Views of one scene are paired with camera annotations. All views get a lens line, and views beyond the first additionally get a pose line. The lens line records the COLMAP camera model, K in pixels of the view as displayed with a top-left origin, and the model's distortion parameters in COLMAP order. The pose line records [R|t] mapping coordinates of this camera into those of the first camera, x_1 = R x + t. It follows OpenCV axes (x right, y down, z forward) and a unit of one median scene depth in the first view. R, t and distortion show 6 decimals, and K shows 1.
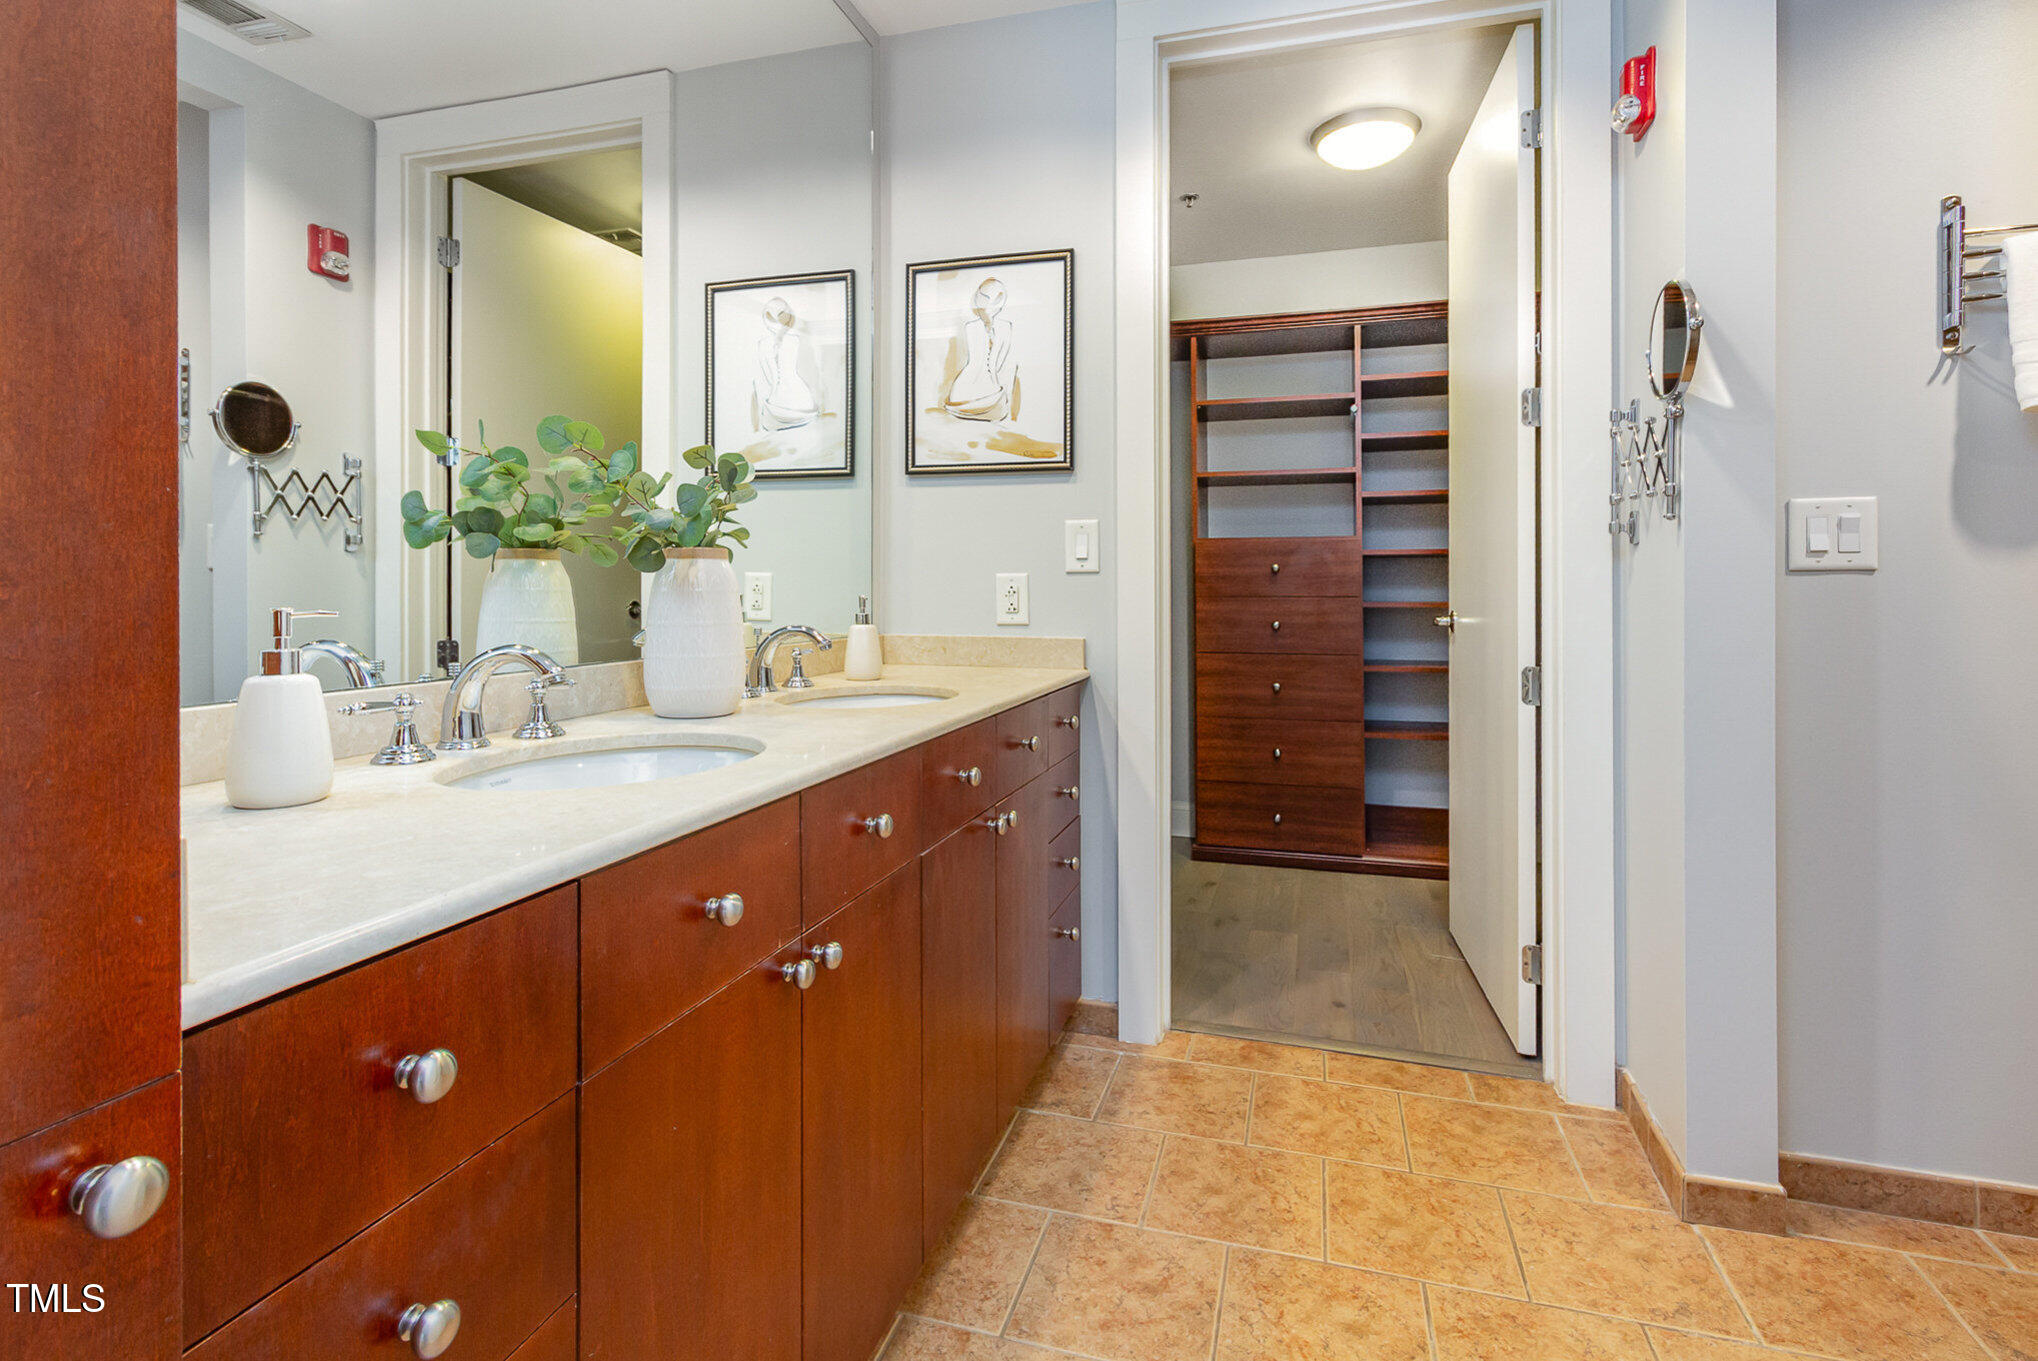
lens RADIAL K [[976.5, 0, 984.9], [0, 976.5, 589.9], [0, 0, 1]] dist [0.002383, 0.000769]
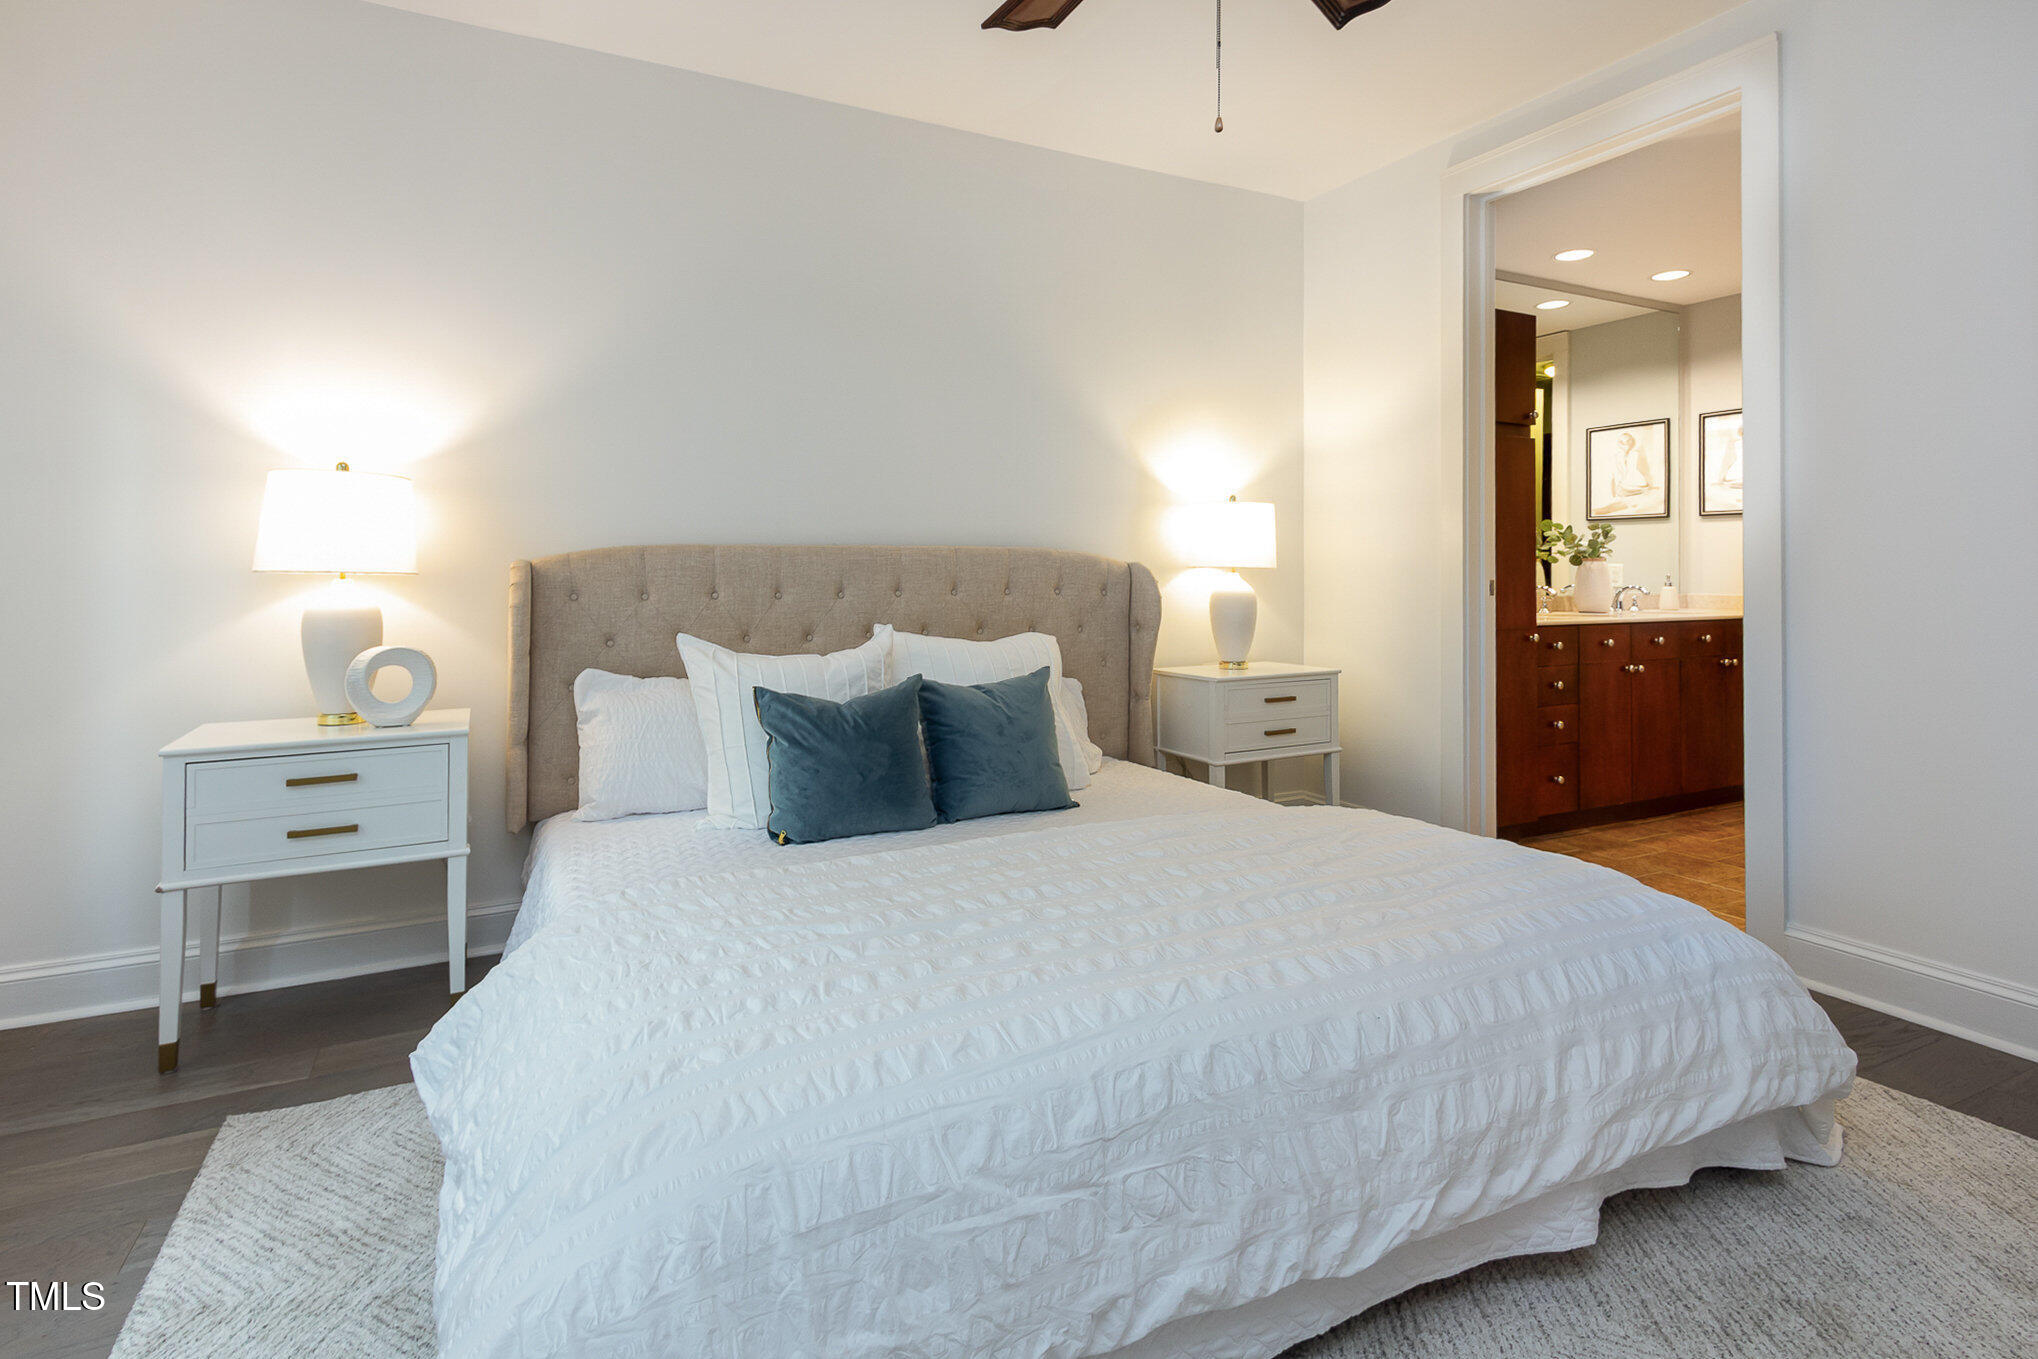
lens RADIAL K [[976.5, 0, 984.9], [0, 976.5, 588.9], [0, 0, 1]] dist [0.002383, 0.000769]
pose [[0.700026, -0.000511, -0.714117, 0.337466], [0.002559, 0.999995, 0.001793, 0.026916], [0.714113, -0.003083, 0.700024, -1.519090]]
